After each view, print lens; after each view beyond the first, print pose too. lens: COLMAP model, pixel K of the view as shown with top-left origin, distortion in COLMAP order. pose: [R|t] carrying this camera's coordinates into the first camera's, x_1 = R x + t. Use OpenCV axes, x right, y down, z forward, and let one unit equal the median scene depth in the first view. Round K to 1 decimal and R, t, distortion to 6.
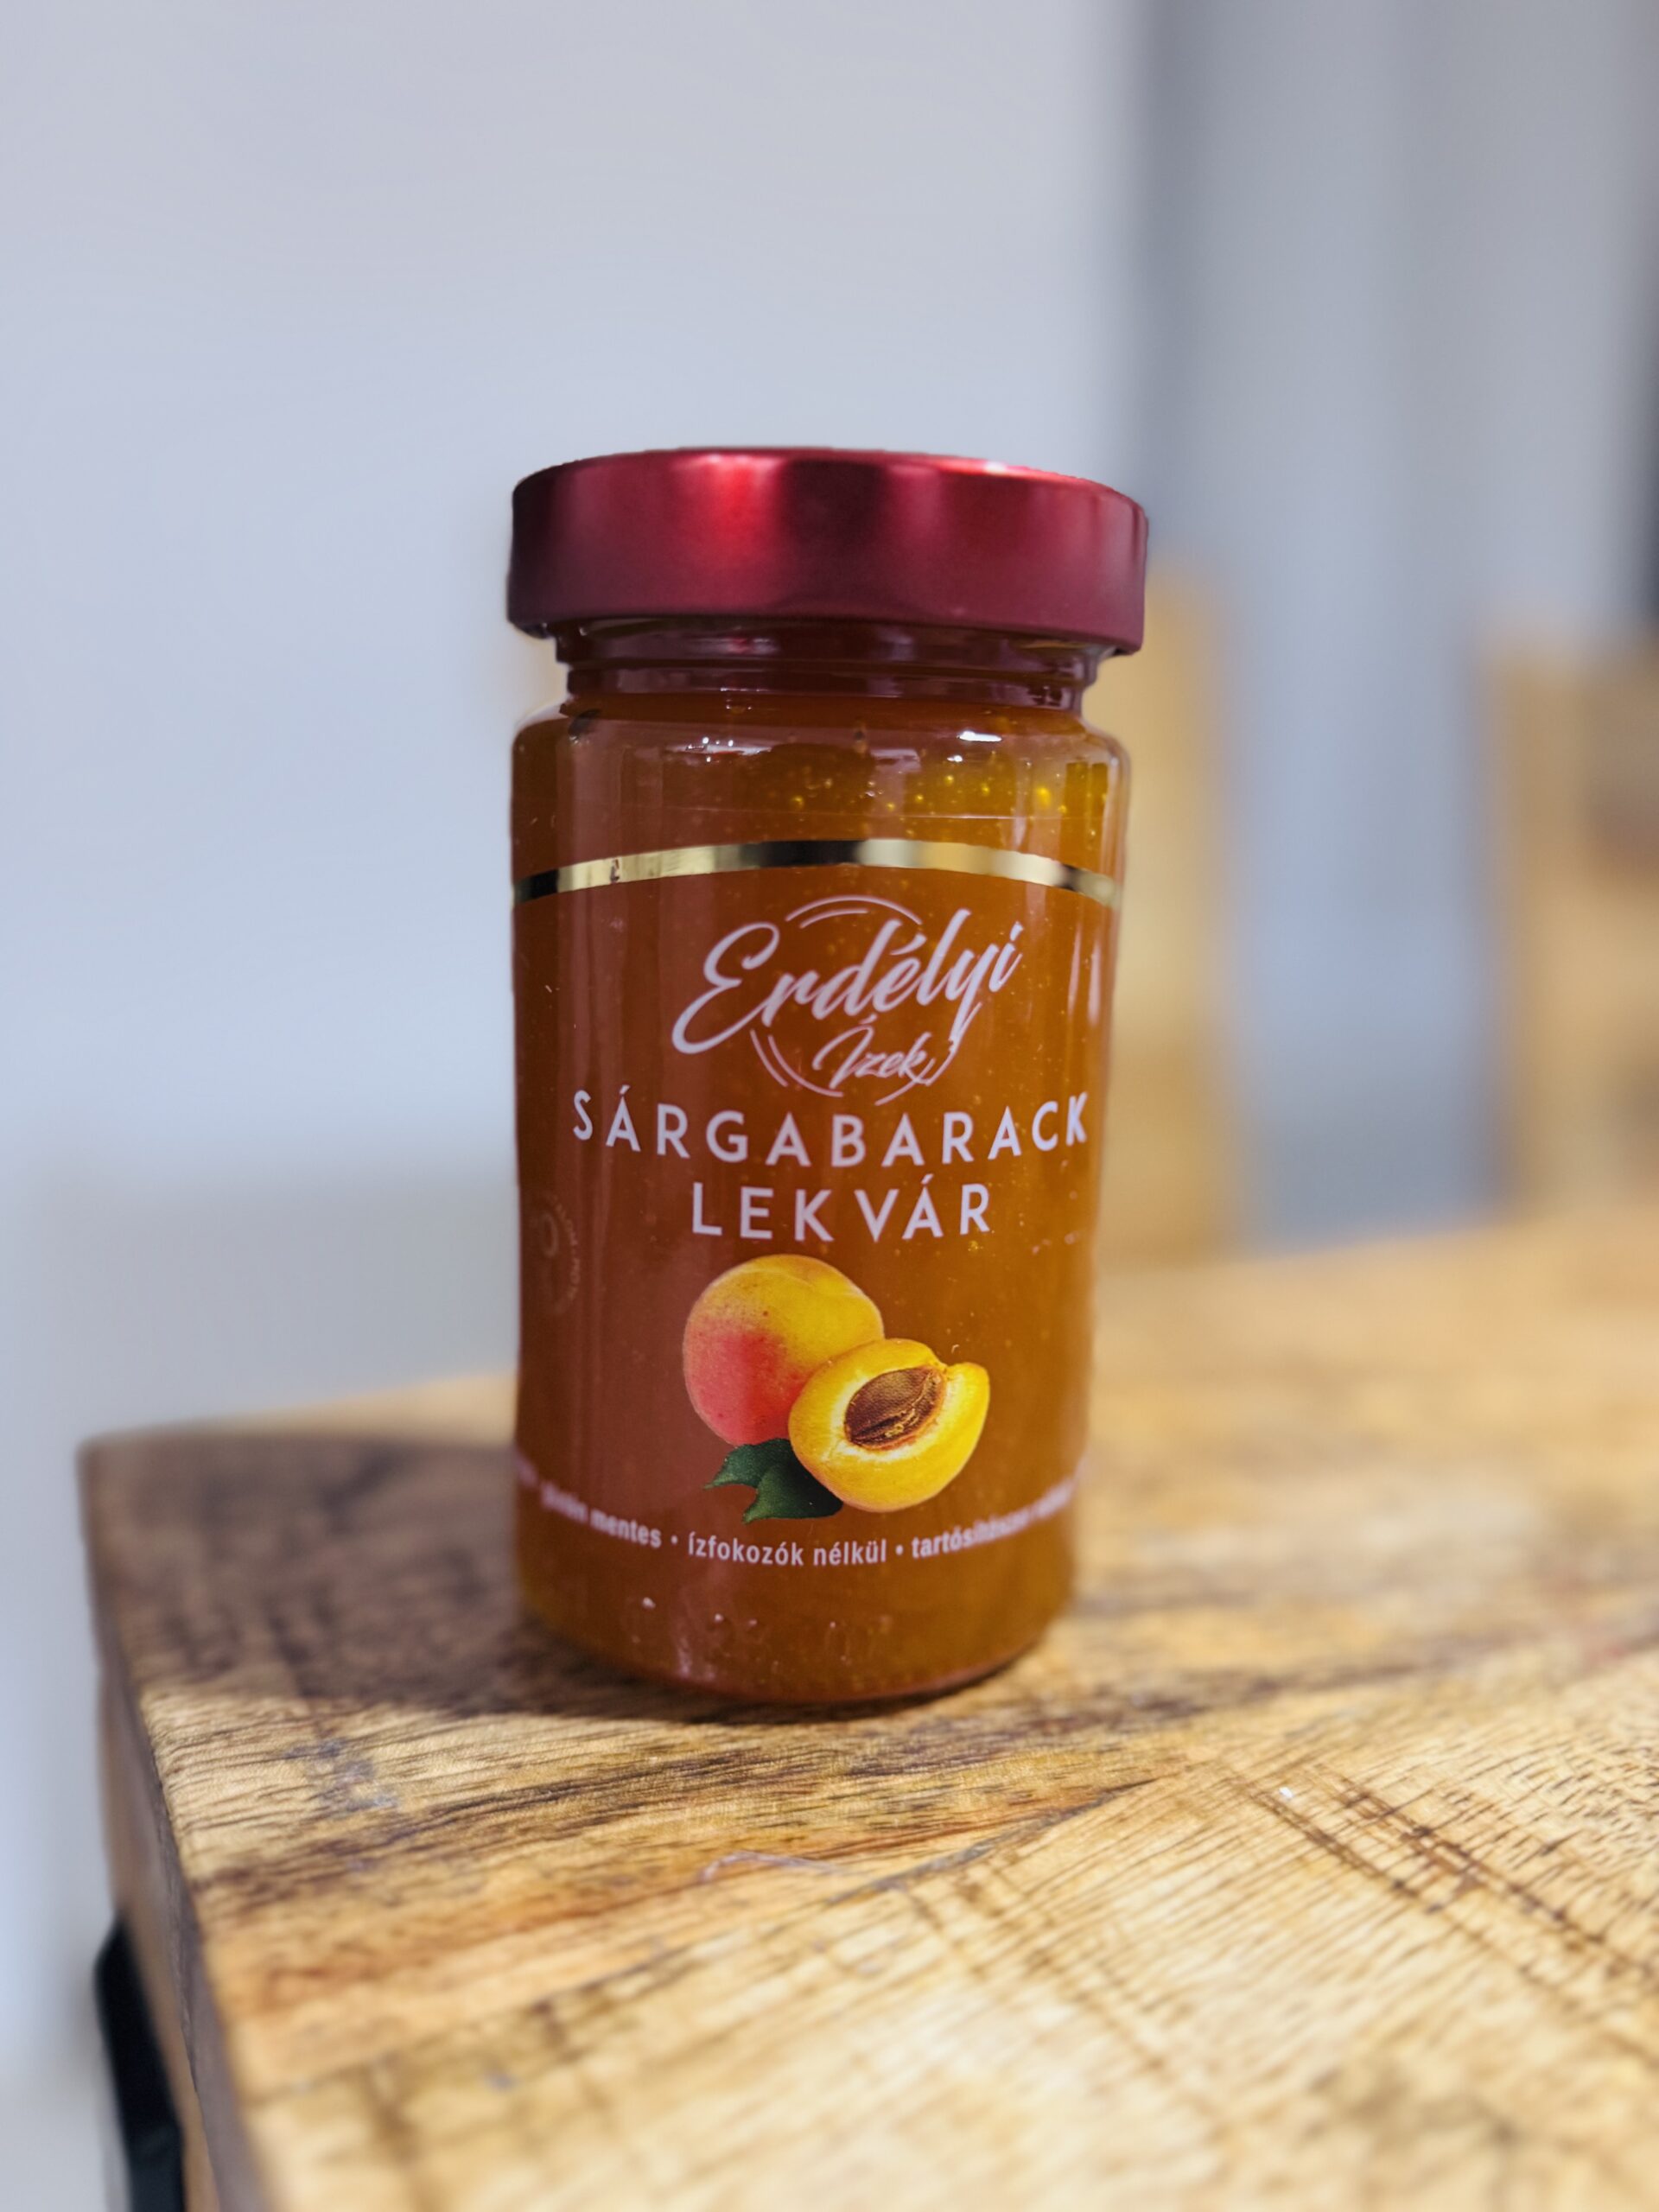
lens RADIAL K [[1715.5, 0, 820.7], [0, 1715.5, 1102.2], [0, 0, 1]] dist [-0.080625, 0.046168]
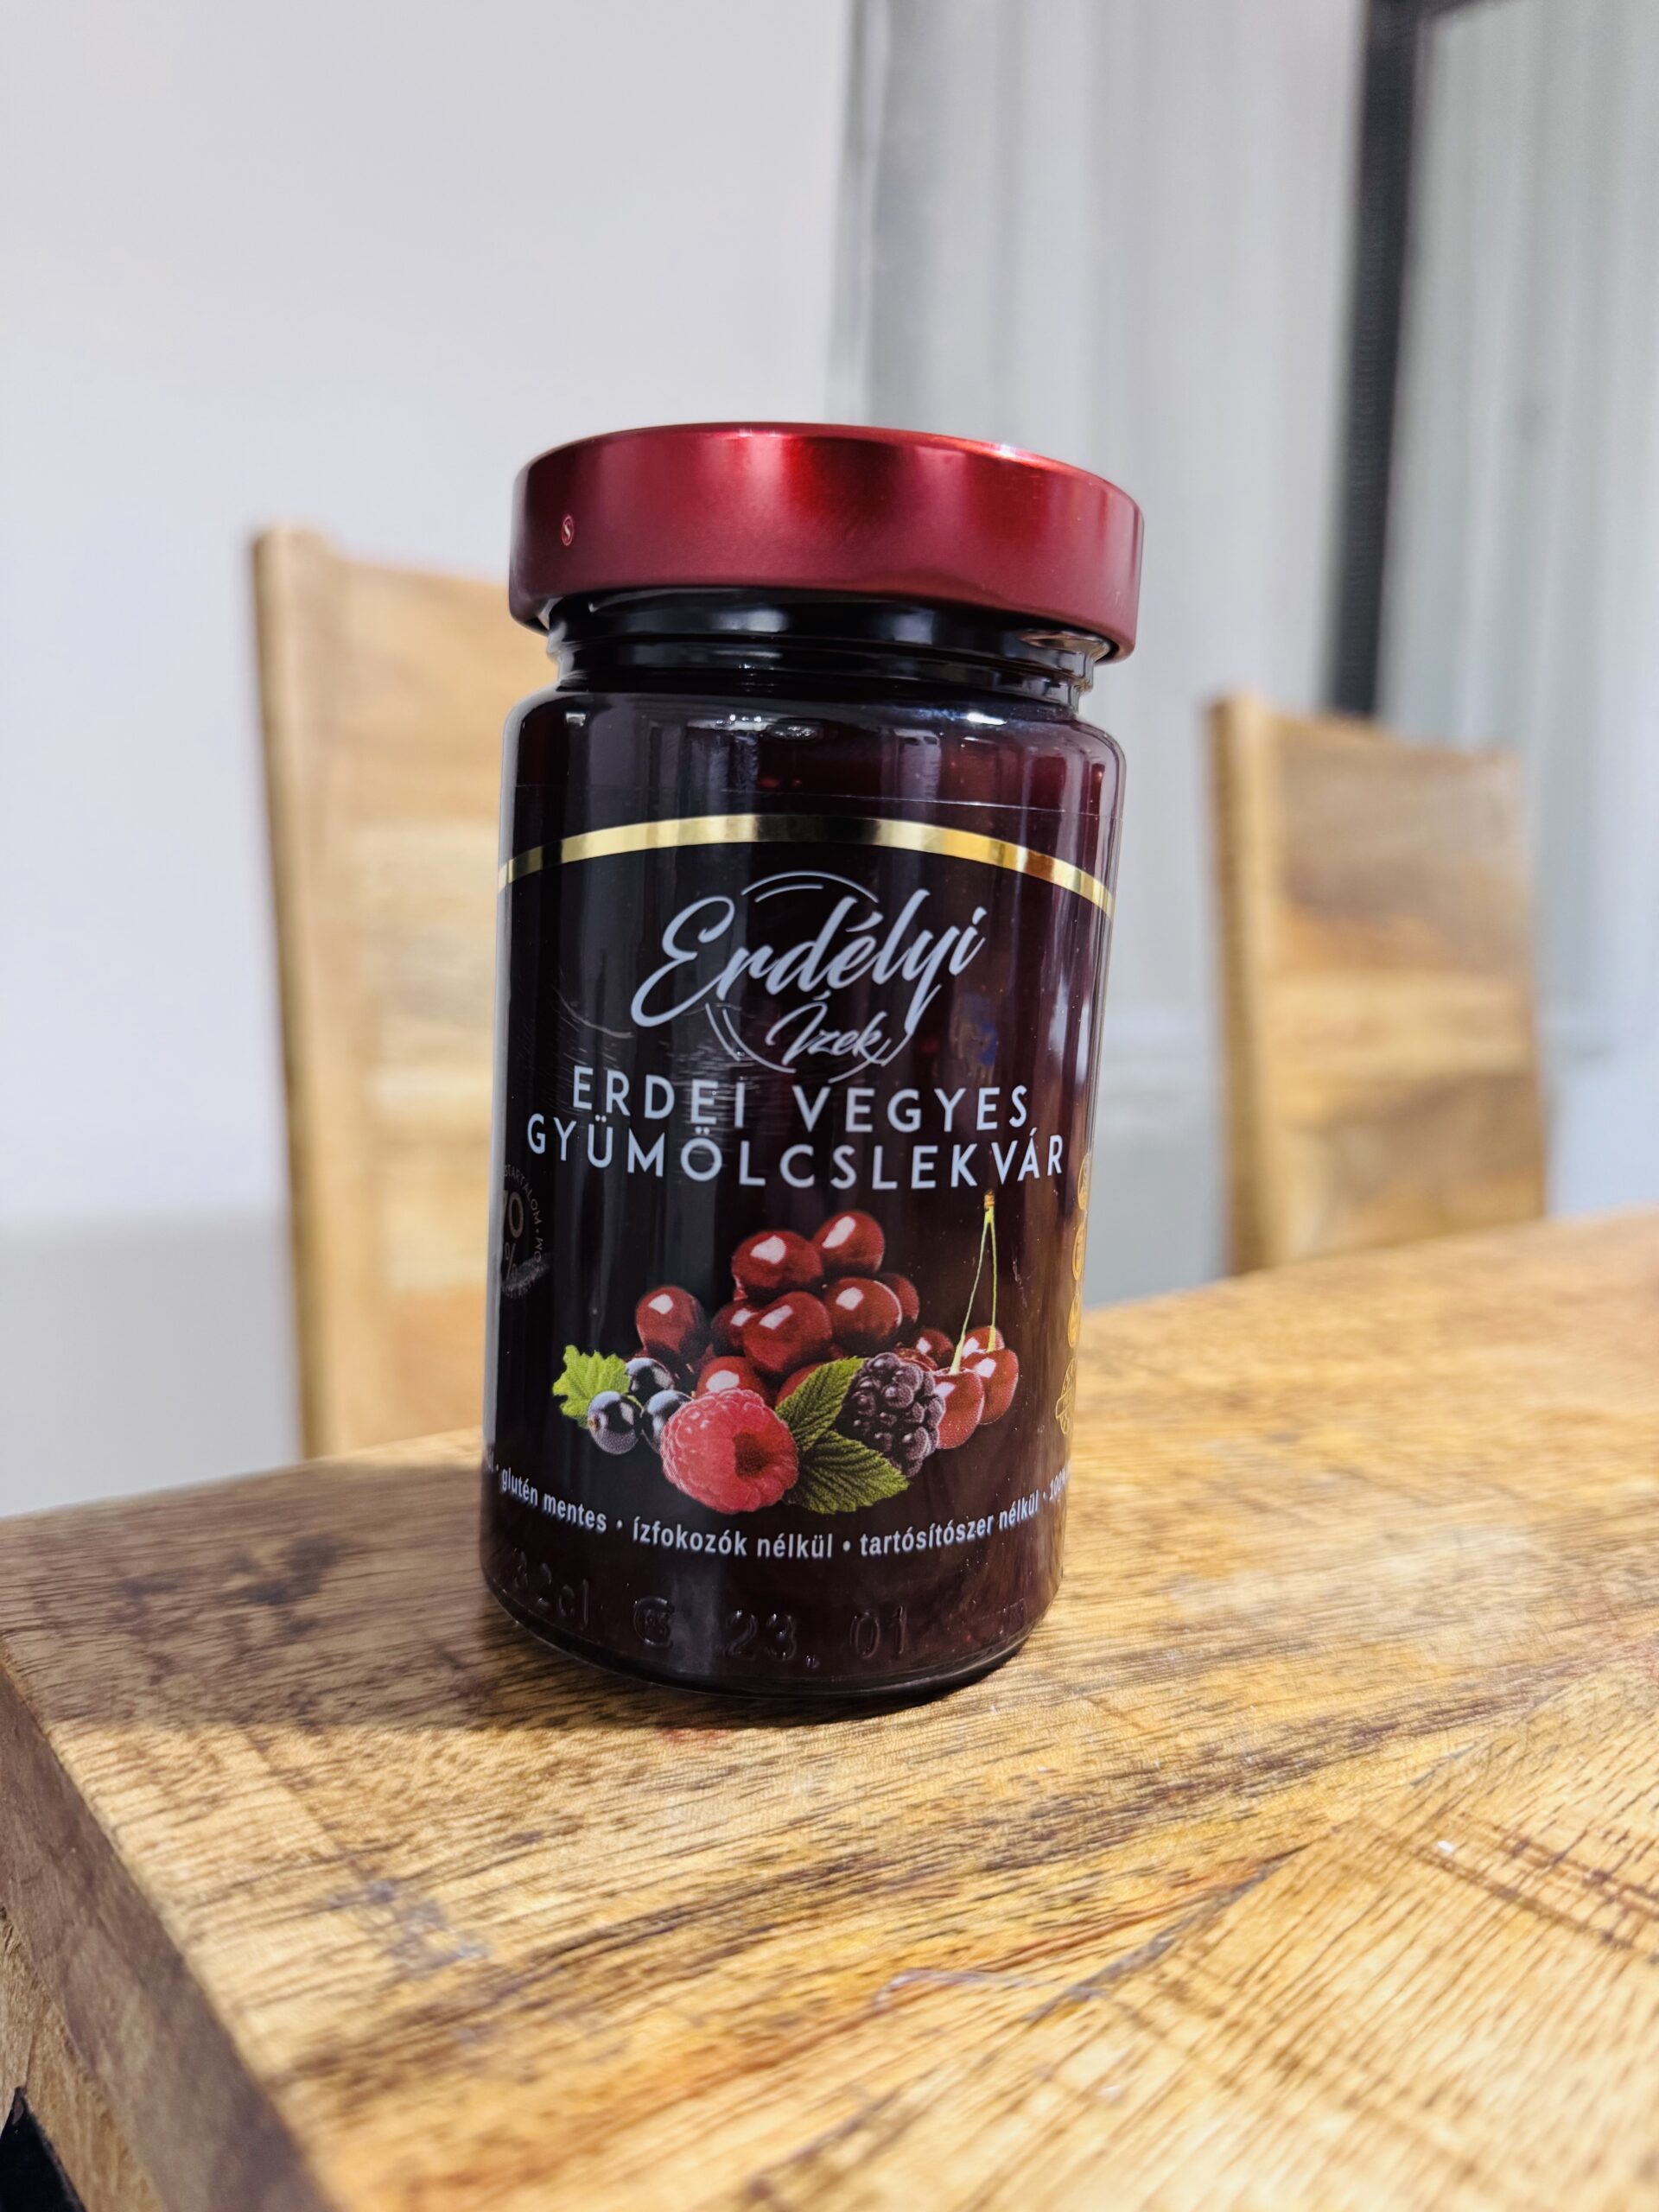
lens RADIAL K [[1724.6, 0, 817.6], [0, 1724.6, 1109.5], [0, 0, 1]] dist [-0.093889, 0.059231]
pose [[0.984405, -0.008547, 0.175709, -0.235305], [0.014359, 0.999390, -0.031832, 0.027715], [-0.175330, 0.033859, 0.983927, 0.137508]]
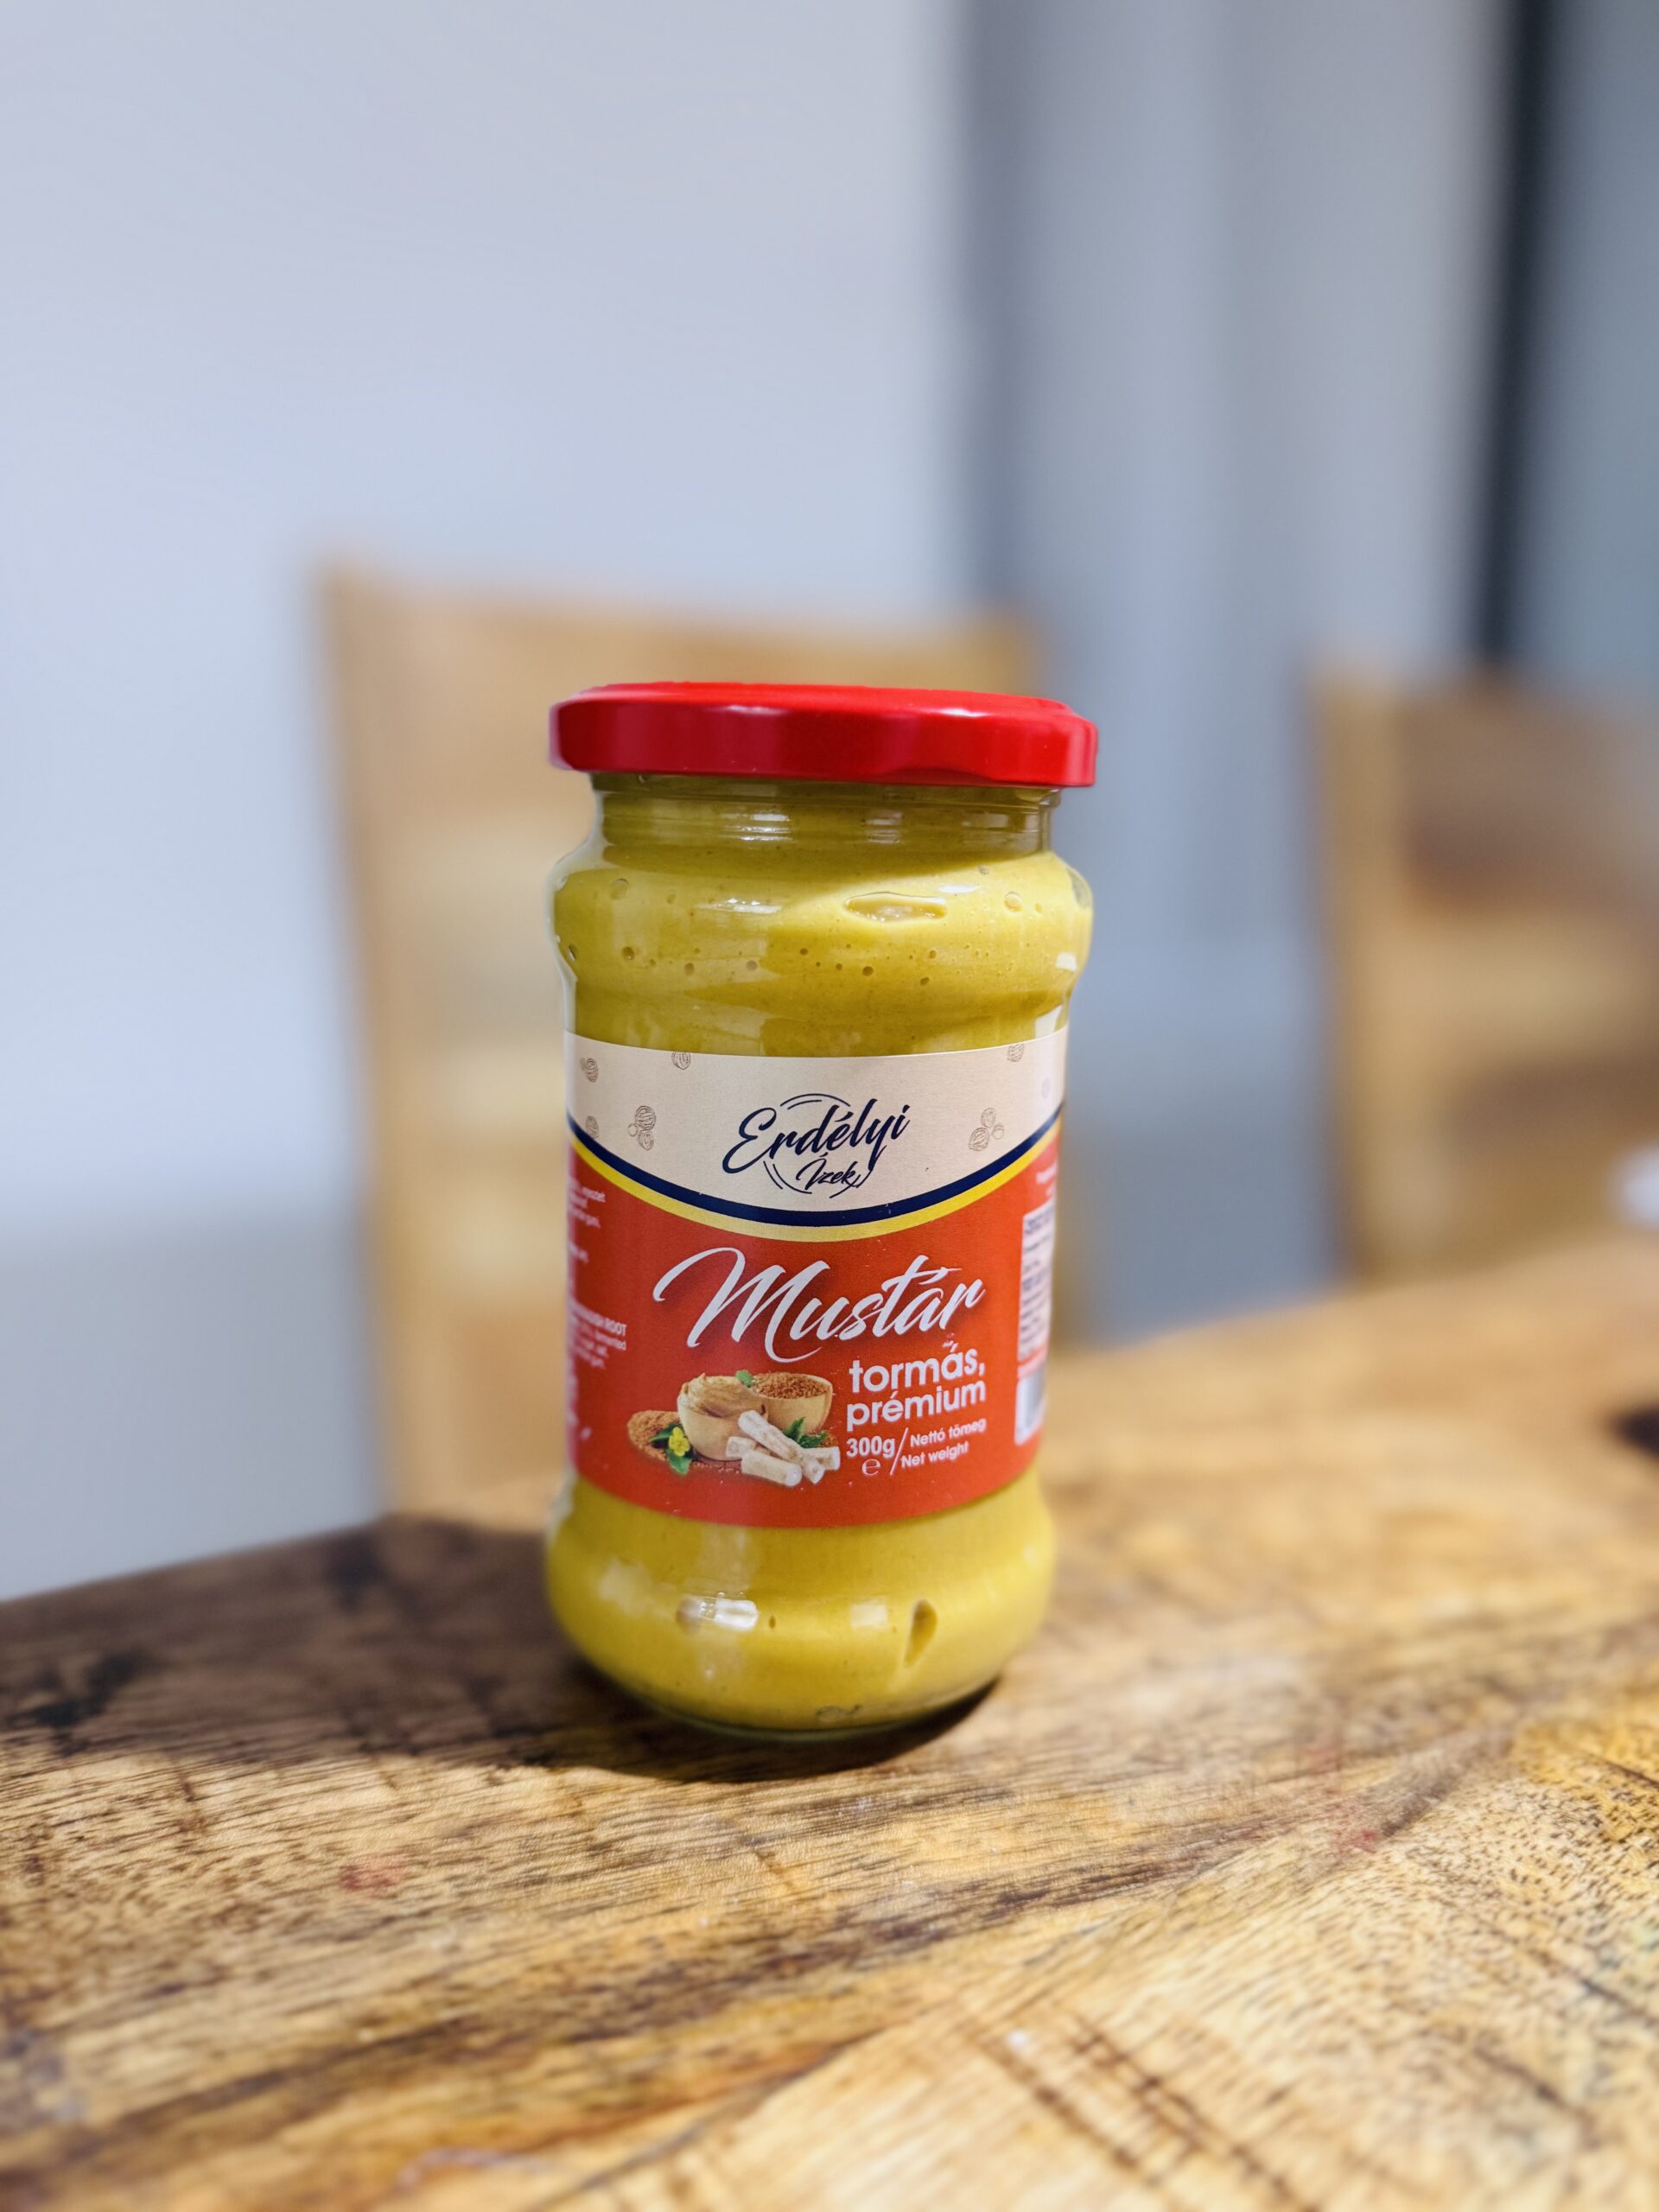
lens RADIAL K [[1715.5, 0, 820.7], [0, 1715.5, 1102.2], [0, 0, 1]] dist [-0.080625, 0.046168]
pose [[0.996833, -0.023403, 0.075996, 0.104679], [0.023571, 0.999721, -0.001308, -0.141021], [-0.075945, 0.003095, 0.997107, 0.037371]]
